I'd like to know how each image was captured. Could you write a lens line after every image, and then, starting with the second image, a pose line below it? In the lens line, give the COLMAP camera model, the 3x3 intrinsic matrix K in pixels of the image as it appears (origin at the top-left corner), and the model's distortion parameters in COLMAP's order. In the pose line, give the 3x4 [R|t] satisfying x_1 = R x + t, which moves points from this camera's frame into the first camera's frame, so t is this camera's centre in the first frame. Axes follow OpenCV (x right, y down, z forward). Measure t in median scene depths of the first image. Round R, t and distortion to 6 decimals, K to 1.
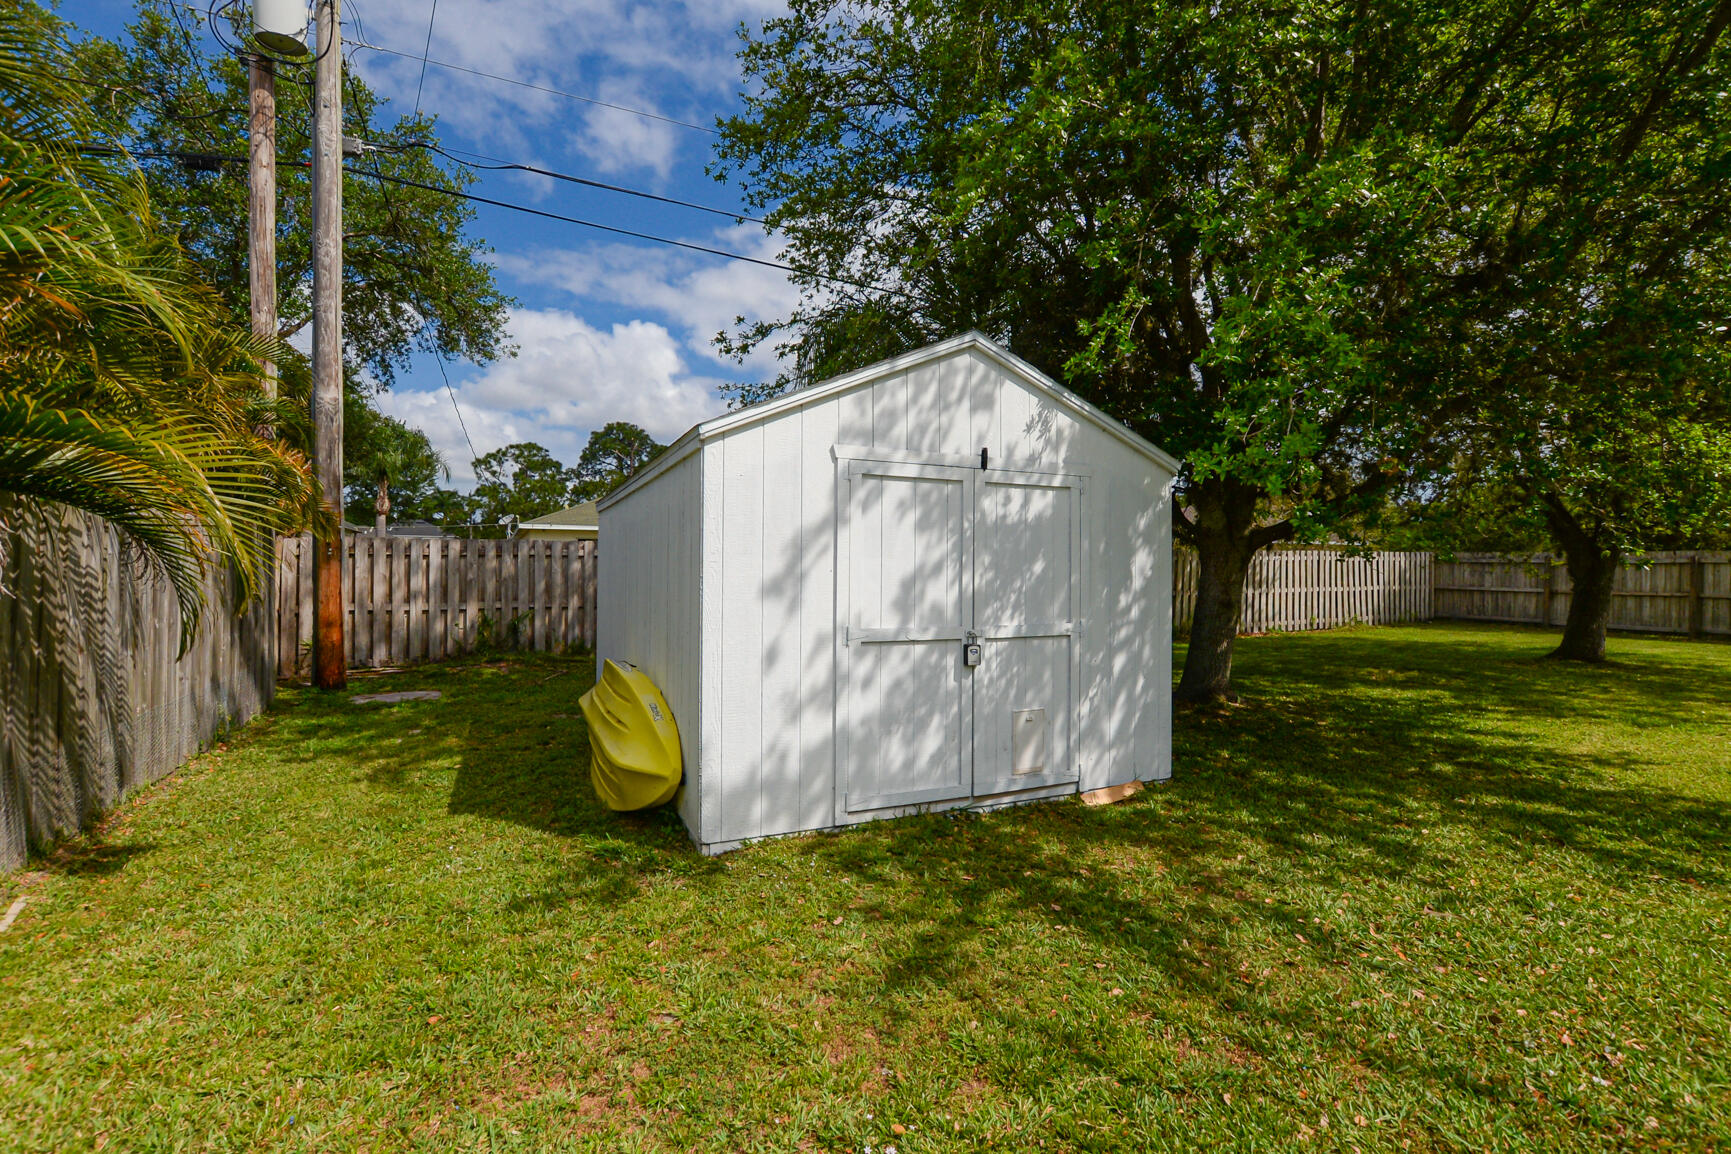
lens RADIAL K [[764.2, 0, 858.9], [0, 764.2, 571.4], [0, 0, 1]] dist [-0.014877, 0.004004]
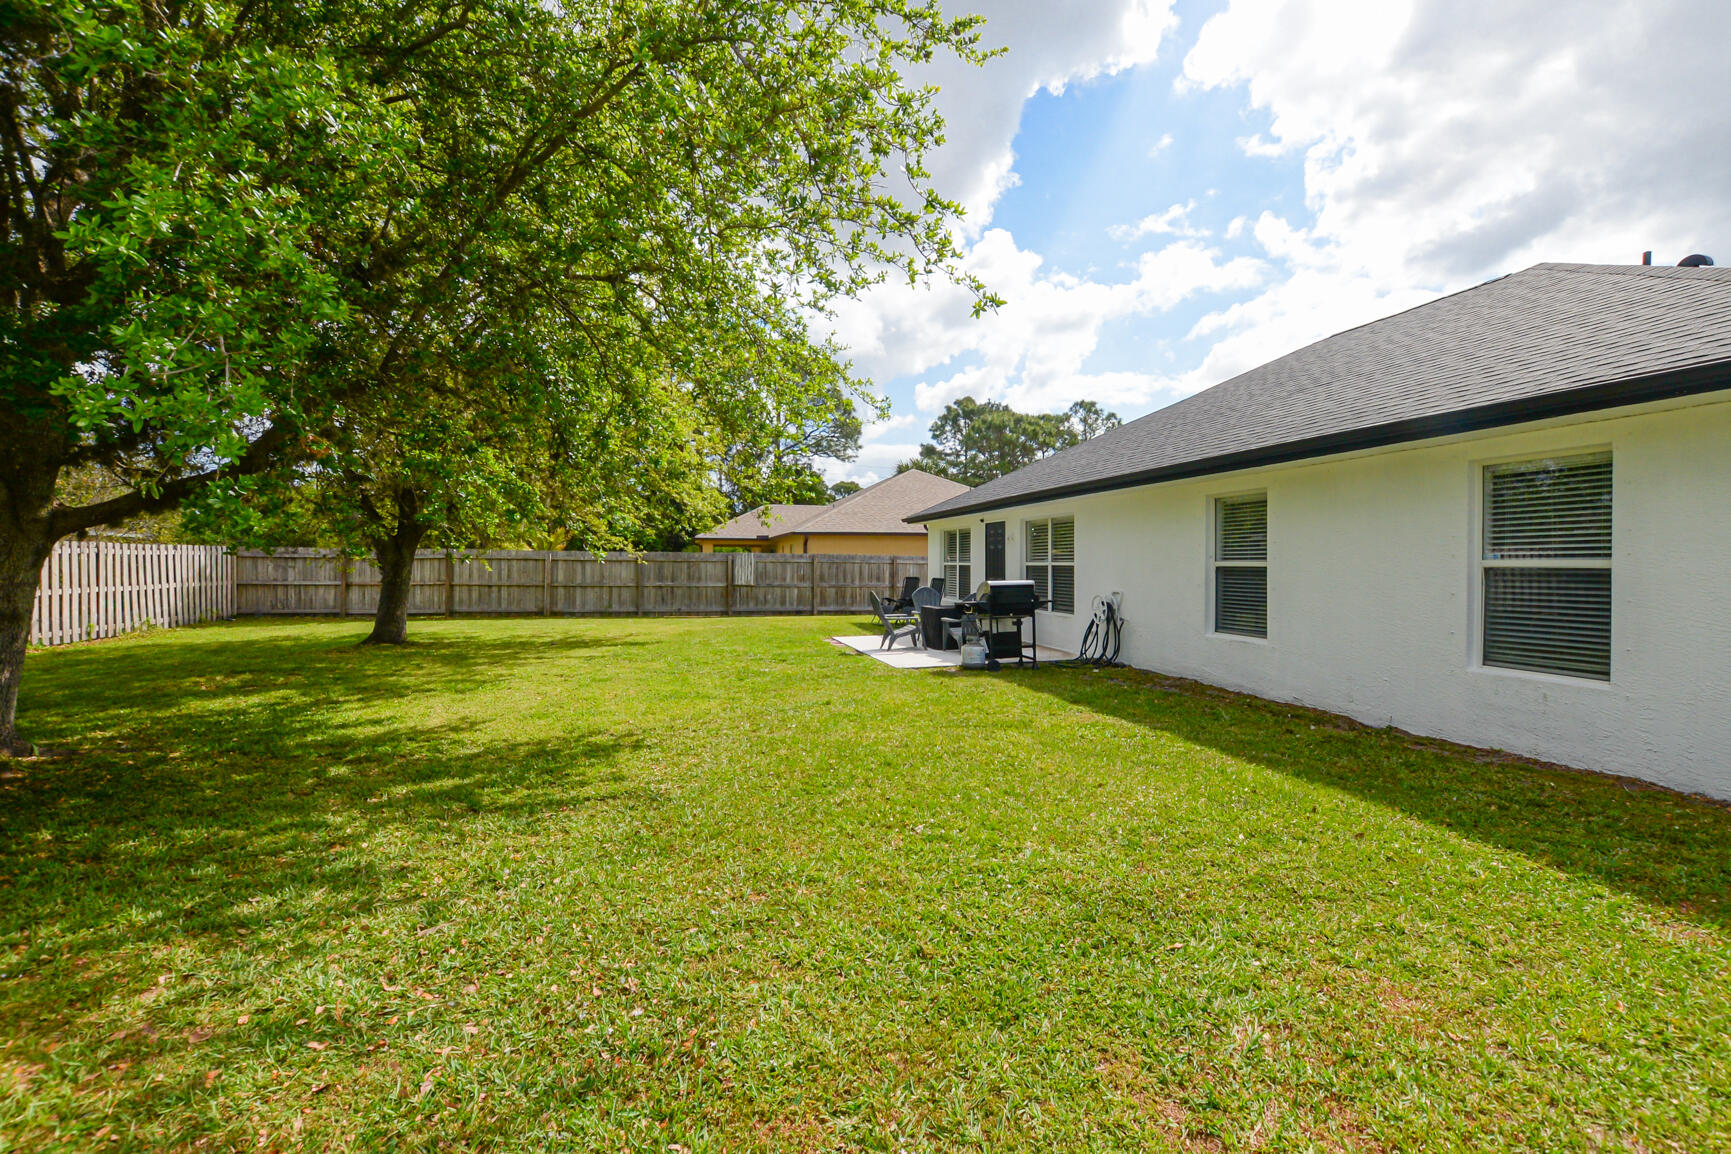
lens RADIAL K [[764.2, 0, 870.8], [0, 764.2, 568.0], [0, 0, 1]] dist [-0.014877, 0.004004]
pose [[0.216138, -0.009909, 0.976313, -0.024752], [0.007422, 0.999936, 0.008506, -0.000205], [-0.976335, 0.005407, 0.216198, 0.197050]]
